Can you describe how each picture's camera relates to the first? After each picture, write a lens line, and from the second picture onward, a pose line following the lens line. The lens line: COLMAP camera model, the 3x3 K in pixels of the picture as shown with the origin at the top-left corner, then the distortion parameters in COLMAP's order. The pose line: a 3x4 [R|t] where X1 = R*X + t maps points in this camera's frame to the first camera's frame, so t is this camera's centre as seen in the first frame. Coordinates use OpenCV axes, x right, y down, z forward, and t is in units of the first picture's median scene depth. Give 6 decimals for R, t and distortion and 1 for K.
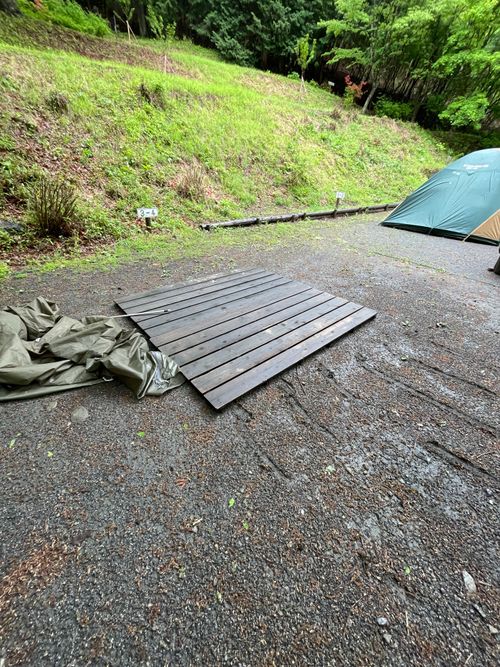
lens RADIAL K [[268.9, 0, 250.5], [0, 268.9, 330.2], [0, 0, 1]] dist [-0.003486, -0.000499]
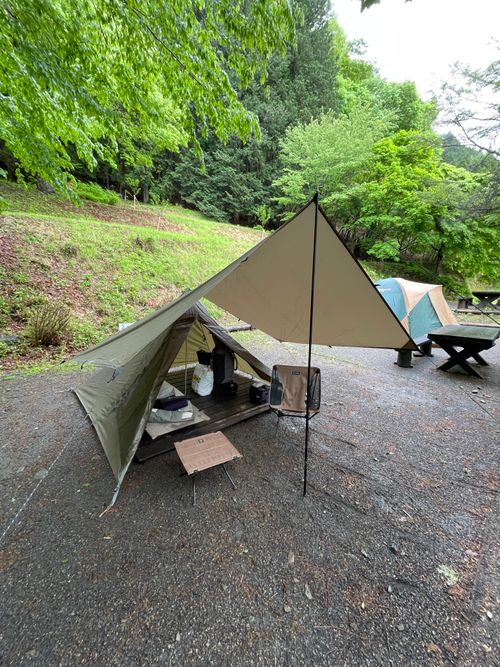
lens RADIAL K [[268.9, 0, 250.5], [0, 268.9, 330.2], [0, 0, 1]] dist [-0.003486, -0.000499]
pose [[0.997740, -0.018730, 0.064533, 0.071884], [0.041249, 0.928845, -0.368164, 0.041445], [-0.053046, 0.369994, 0.927519, -0.121671]]
